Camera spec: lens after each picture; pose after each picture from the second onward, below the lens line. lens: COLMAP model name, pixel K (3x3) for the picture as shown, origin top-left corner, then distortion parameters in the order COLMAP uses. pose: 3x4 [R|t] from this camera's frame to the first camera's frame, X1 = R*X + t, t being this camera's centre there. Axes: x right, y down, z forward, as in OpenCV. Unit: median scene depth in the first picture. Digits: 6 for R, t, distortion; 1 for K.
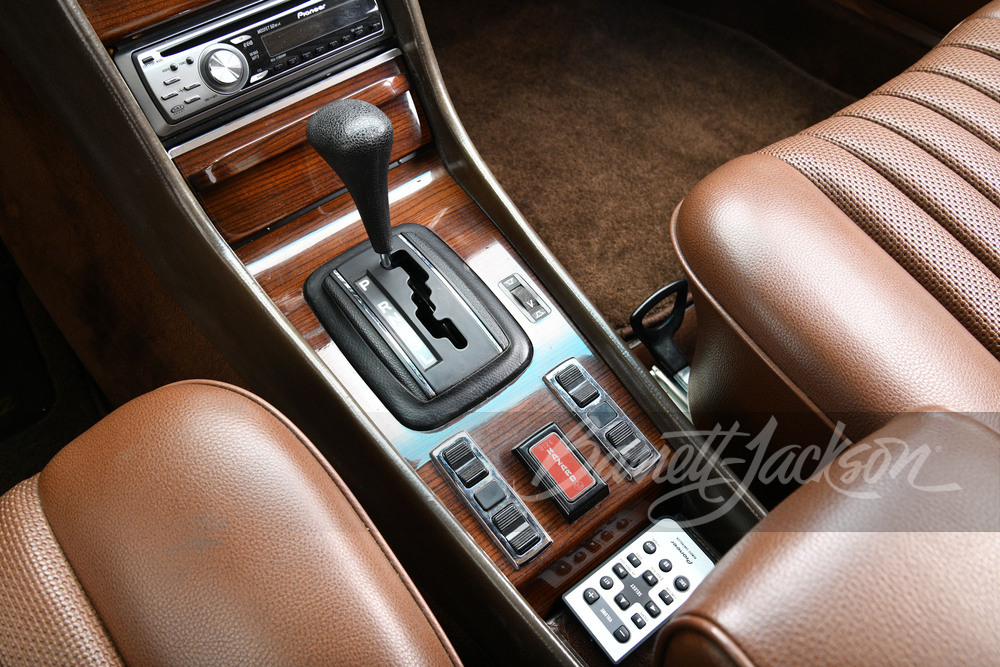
lens RADIAL K [[743.1, 0, 501.0], [0, 743.1, 336.8], [0, 0, 1]] dist [-0.062722, 0.035596]
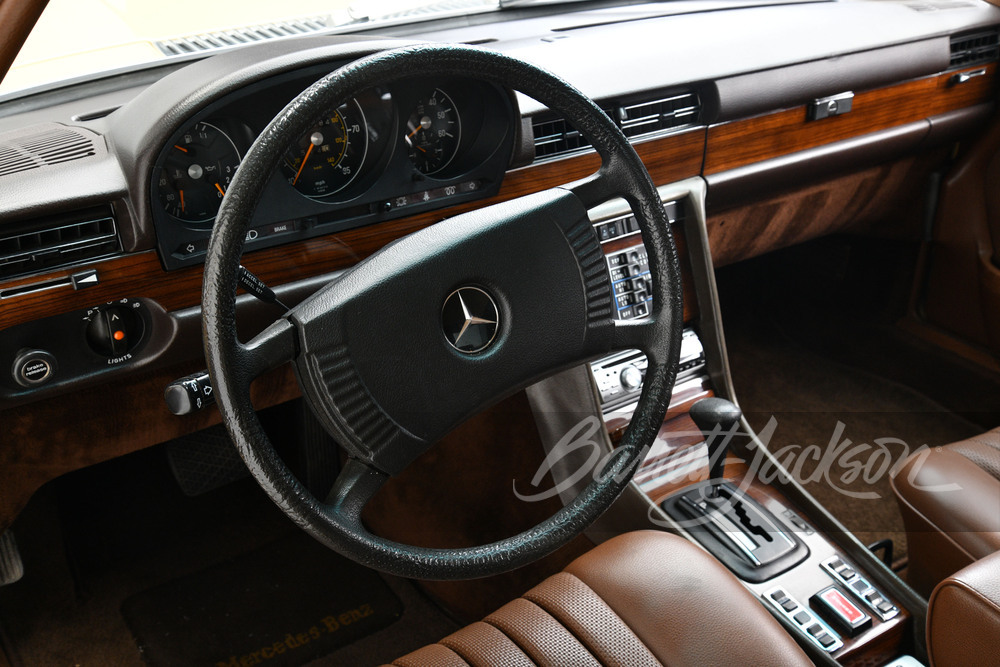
lens RADIAL K [[1152.6, 0, 489.7], [0, 1152.6, 346.3], [0, 0, 1]] dist [0.135563, 0.000000]
pose [[0.998004, 0.062888, -0.005794, -0.663181], [-0.059761, 0.910730, -0.408656, 0.691247], [-0.020423, 0.408186, 0.912670, -1.500496]]
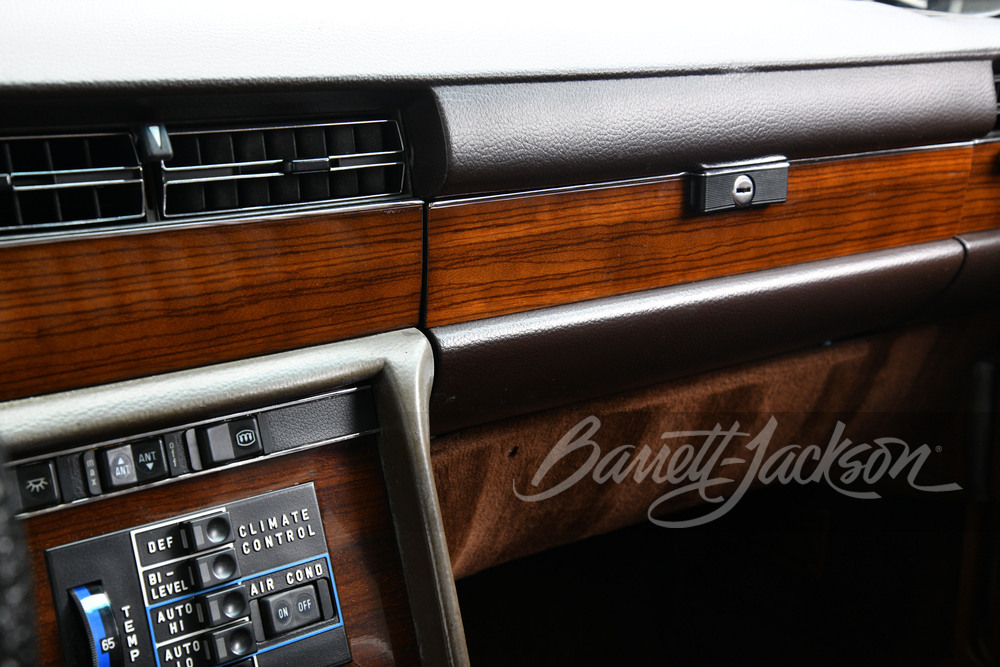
lens RADIAL K [[1483.5, 0, 502.8], [0, 1483.5, 334.5], [0, 0, 1]] dist [0.246589, 0.000000]
pose [[0.997116, 0.064402, 0.040143, -0.184161], [-0.028484, 0.807903, -0.588626, 0.004252], [-0.070341, 0.585785, 0.807408, -0.306479]]
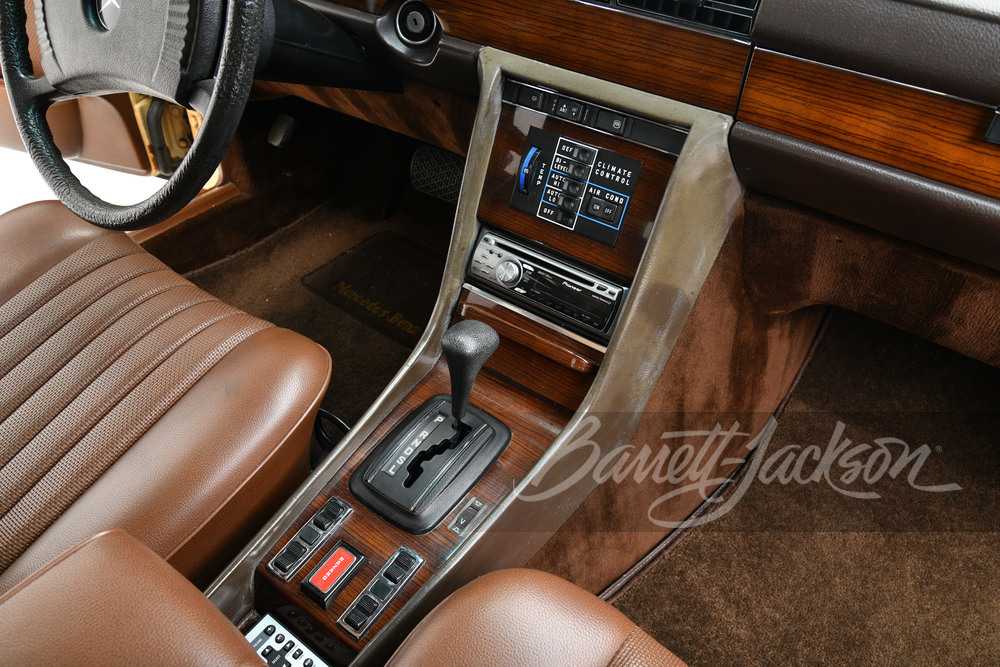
lens RADIAL K [[743.1, 0, 502.1], [0, 743.1, 336.6], [0, 0, 1]] dist [-0.062722, 0.035596]
pose [[0.275188, 0.650377, -0.708012, 0.790044], [-0.787646, 0.574796, 0.221865, -0.590000], [0.551258, 0.496608, 0.670444, -0.014404]]
